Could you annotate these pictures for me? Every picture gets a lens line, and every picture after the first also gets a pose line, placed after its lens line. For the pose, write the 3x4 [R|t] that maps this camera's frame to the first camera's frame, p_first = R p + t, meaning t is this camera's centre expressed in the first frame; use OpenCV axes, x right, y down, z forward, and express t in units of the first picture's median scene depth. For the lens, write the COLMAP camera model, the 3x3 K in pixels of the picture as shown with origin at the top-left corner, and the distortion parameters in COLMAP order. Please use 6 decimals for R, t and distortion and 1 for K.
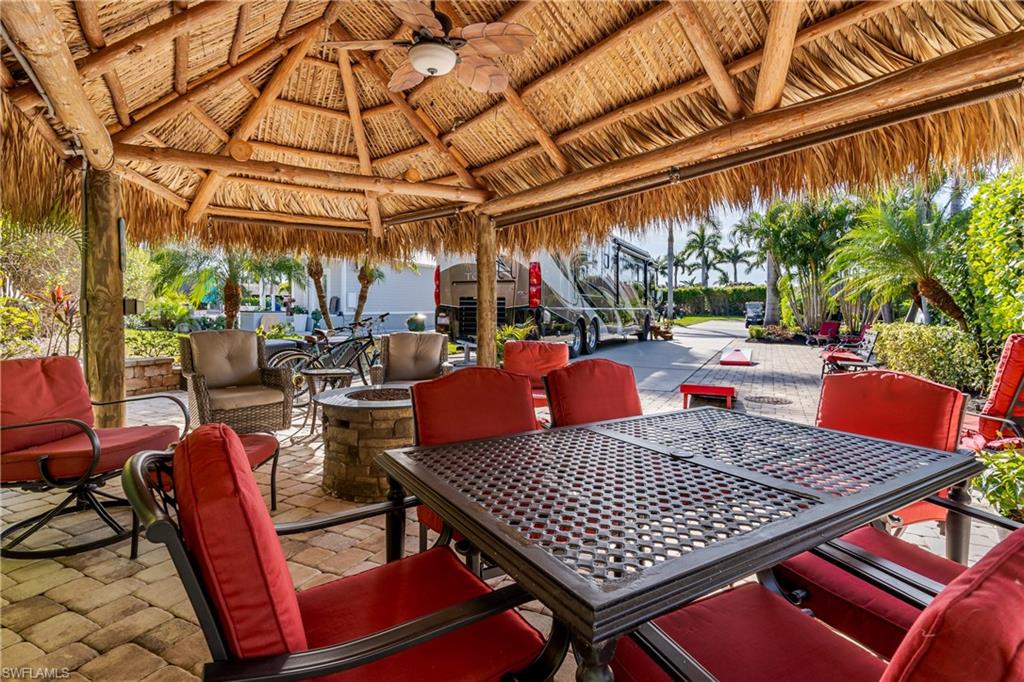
lens RADIAL K [[506.6, 0, 517.3], [0, 506.6, 338.1], [0, 0, 1]] dist [-0.001665, -0.000486]
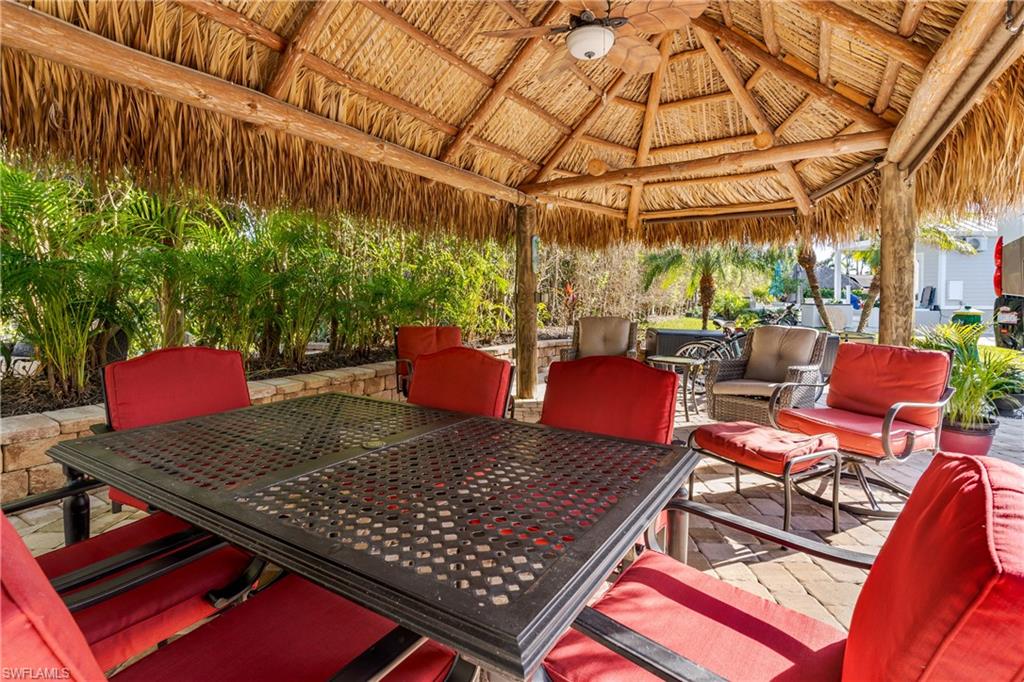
lens RADIAL K [[506.6, 0, 517.3], [0, 506.6, 338.1], [0, 0, 1]] dist [-0.001665, -0.000486]
pose [[0.426230, 0.063959, -0.902351, 0.353307], [-0.052985, 0.997550, 0.045679, -0.007042], [0.903062, 0.028341, 0.428575, 0.236260]]
